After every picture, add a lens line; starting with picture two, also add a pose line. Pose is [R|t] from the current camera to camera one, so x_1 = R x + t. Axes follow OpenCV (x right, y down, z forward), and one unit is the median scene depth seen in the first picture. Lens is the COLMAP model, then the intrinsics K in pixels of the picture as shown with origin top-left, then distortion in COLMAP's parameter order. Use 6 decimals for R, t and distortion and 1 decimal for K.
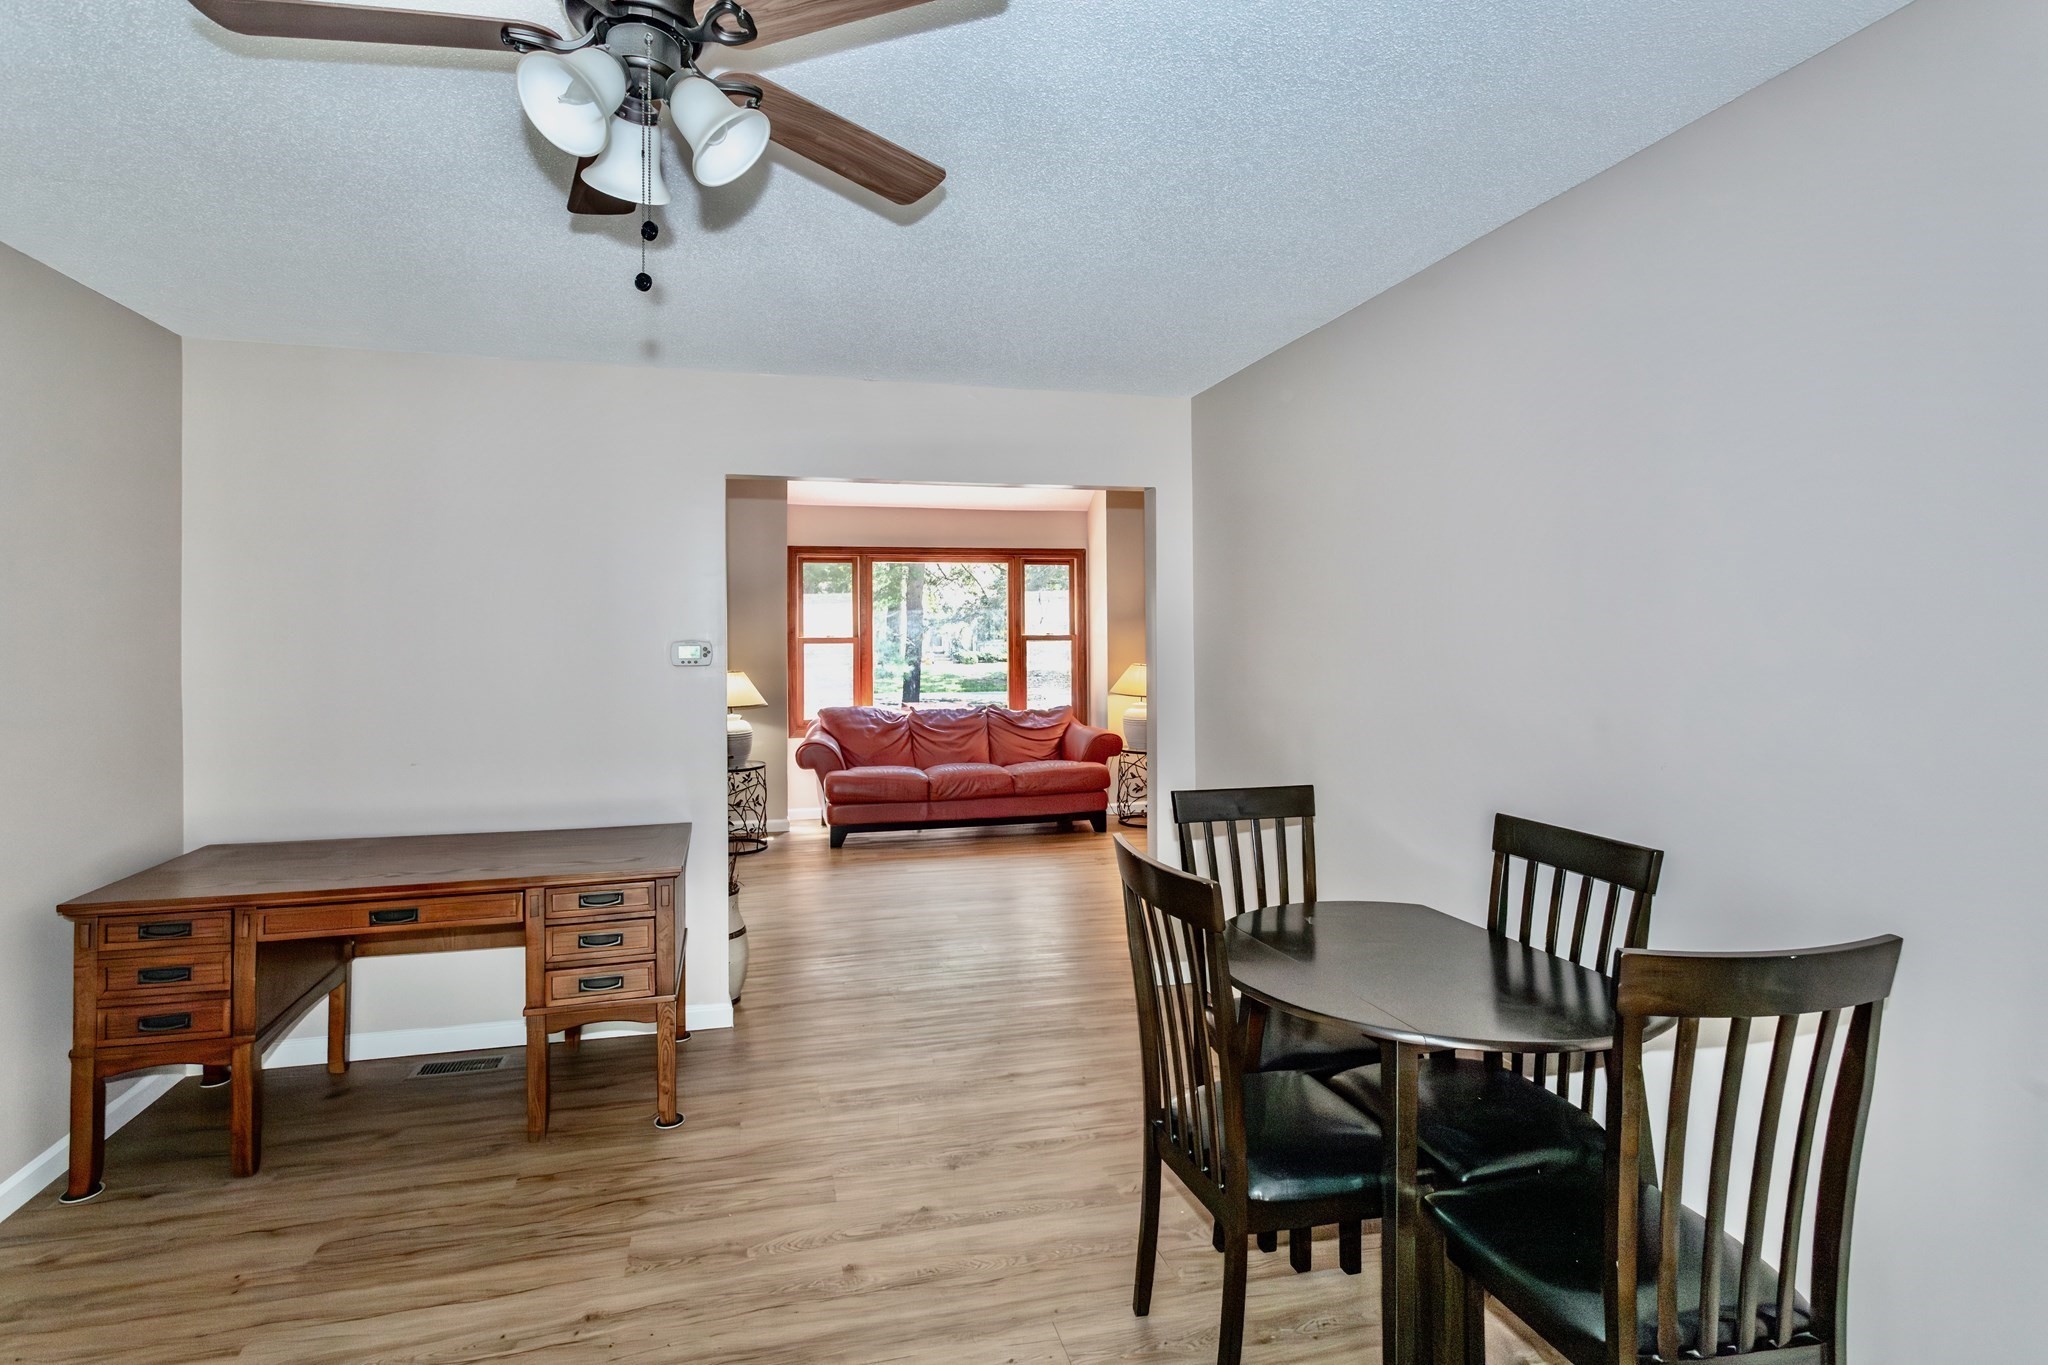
lens RADIAL K [[982.4, 0, 992.7], [0, 982.4, 634.1], [0, 0, 1]] dist [-0.001293, 0.000616]
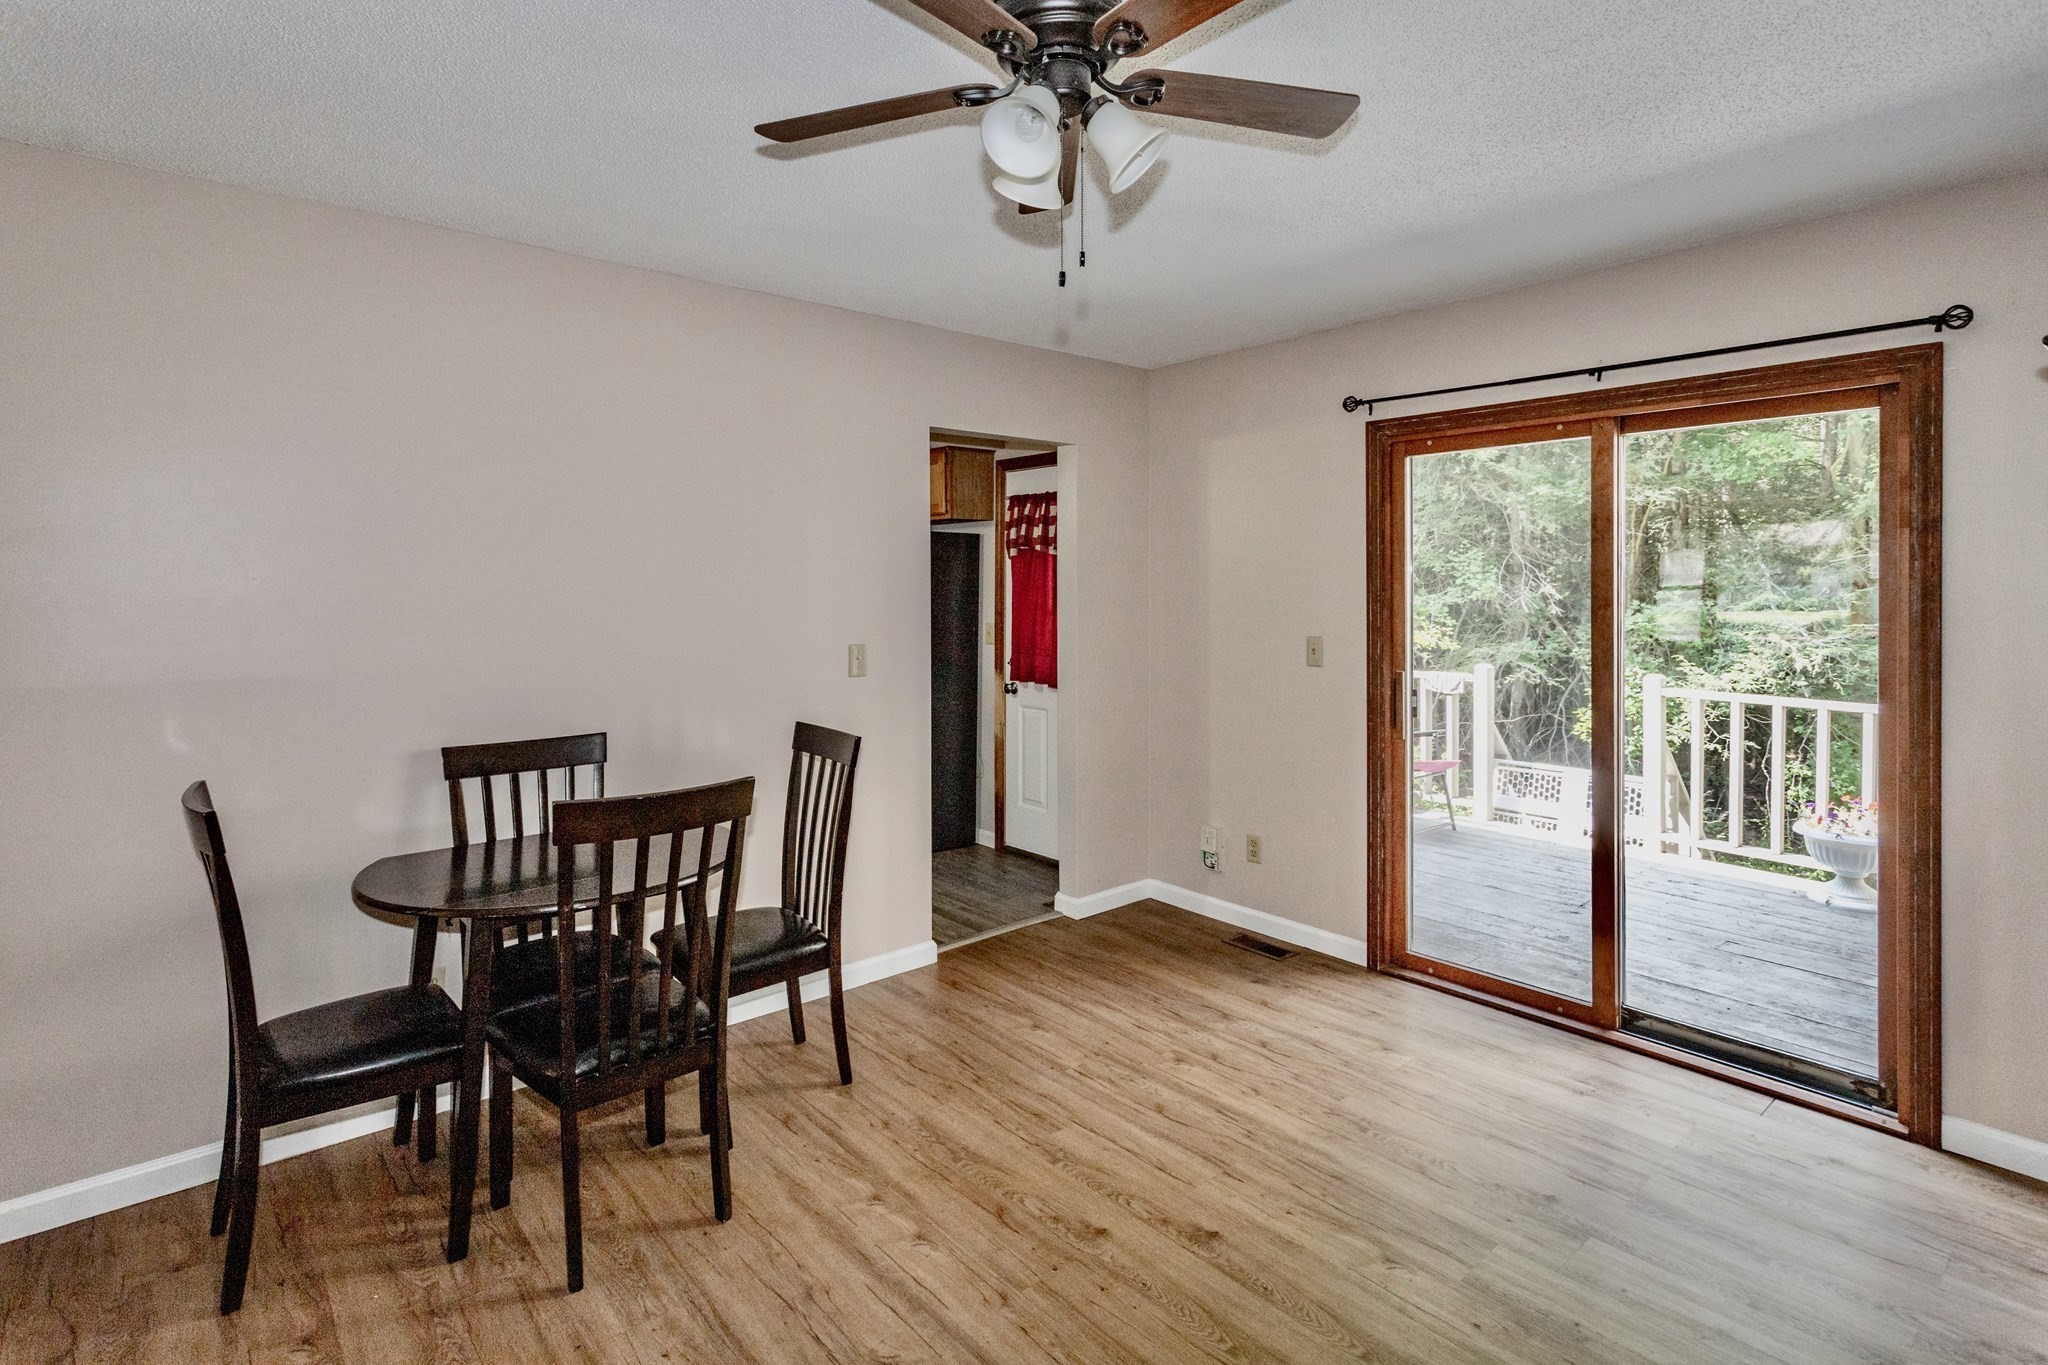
lens RADIAL K [[1013.7, 0, 1024.2], [0, 1013.7, 594.3], [0, 0, 1]] dist [-0.001262, -0.000210]
pose [[-0.452129, 0.000554, 0.891952, -0.476401], [0.001674, 0.999999, 0.000227, 0.005119], [-0.891951, 0.001596, -0.452129, 0.537190]]
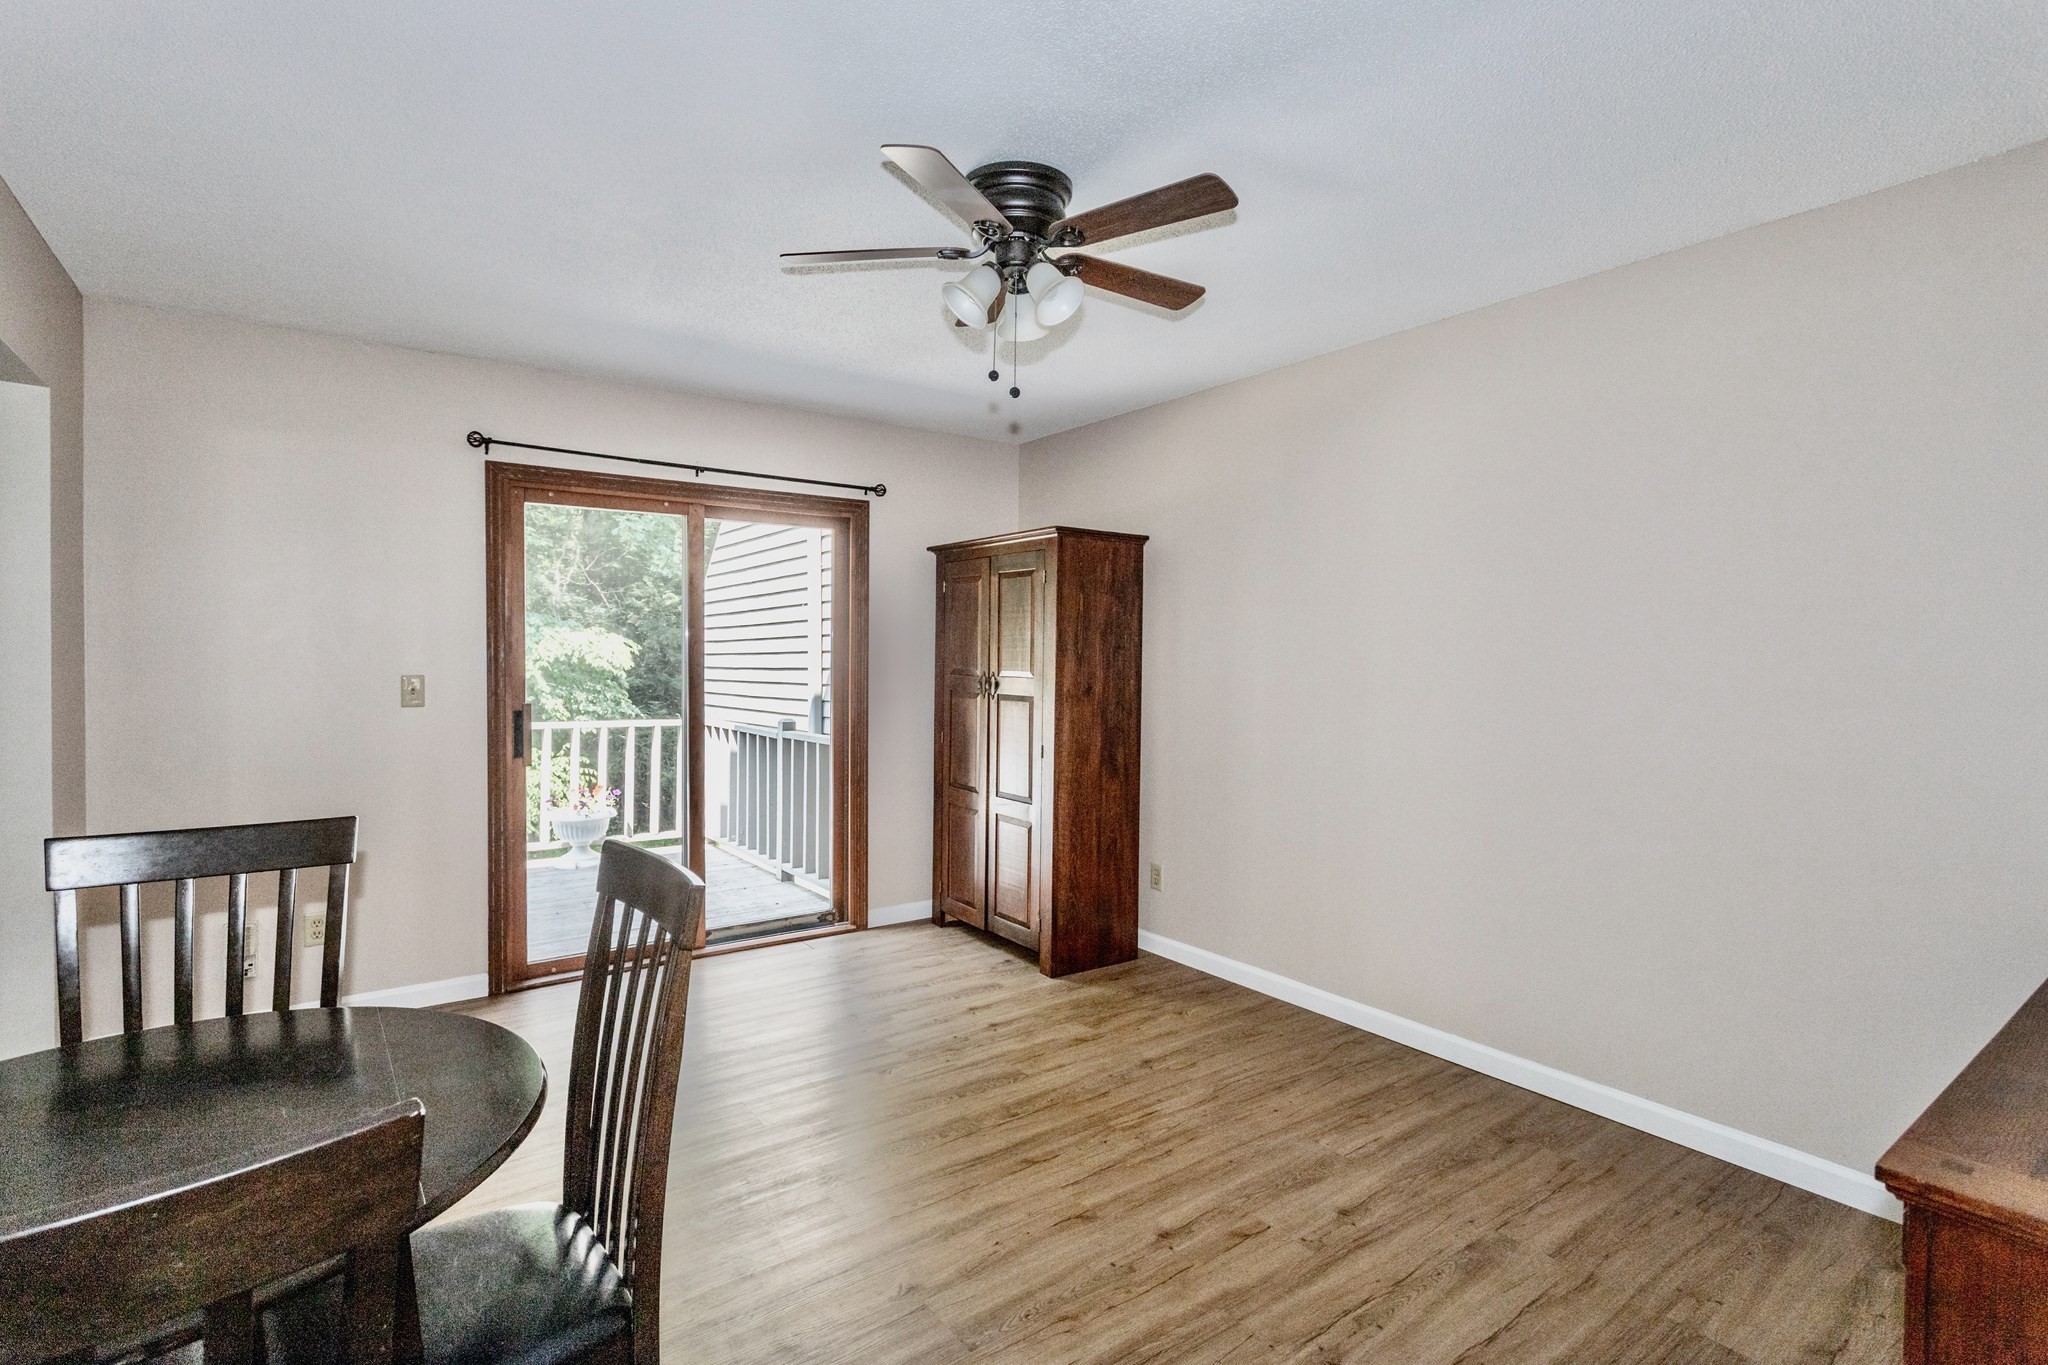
lens RADIAL K [[973.5, 0, 1018.5], [0, 973.5, 650.9], [0, 0, 1]] dist [-0.005434, 0.000408]
pose [[-0.923698, 0.001865, -0.383117, 0.097788], [0.000712, 0.999995, 0.003151, 0.022201], [0.383121, 0.002638, -0.923694, 0.863325]]
